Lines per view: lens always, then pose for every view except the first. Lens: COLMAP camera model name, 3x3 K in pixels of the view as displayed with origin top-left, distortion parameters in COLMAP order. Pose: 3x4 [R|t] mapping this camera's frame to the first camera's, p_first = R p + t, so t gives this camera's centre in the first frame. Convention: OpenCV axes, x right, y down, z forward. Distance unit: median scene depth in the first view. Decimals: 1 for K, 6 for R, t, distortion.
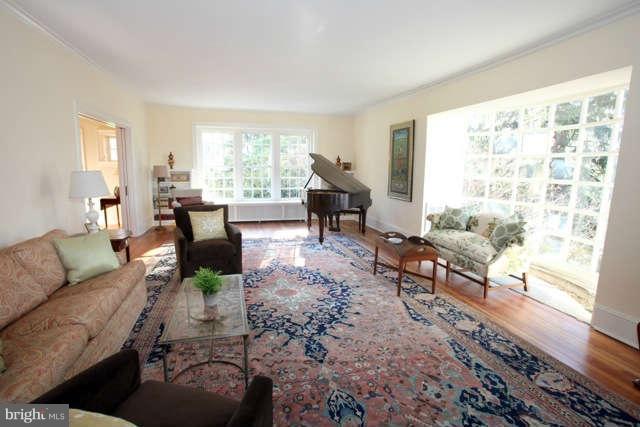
lens RADIAL K [[317.2, 0, 317.2], [0, 317.2, 213.3], [0, 0, 1]] dist [0.001953, 0.000034]
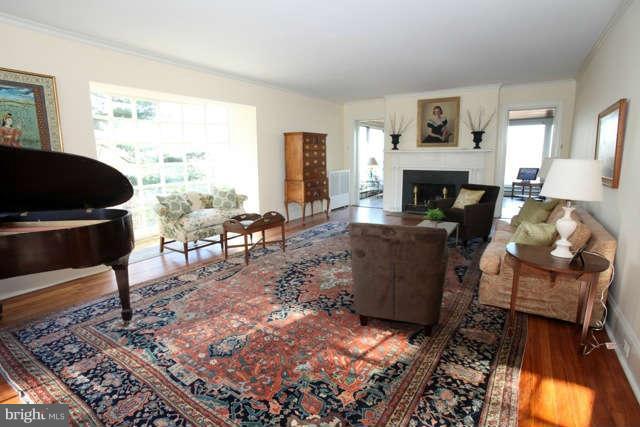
lens RADIAL K [[317.2, 0, 317.4], [0, 317.2, 208.7], [0, 0, 1]] dist [0.001953, 0.000034]
pose [[-0.654835, -0.123515, 0.745610, -0.696798], [0.123564, 0.955784, 0.266852, -0.212963], [-0.745602, 0.266874, -0.610619, 1.465984]]
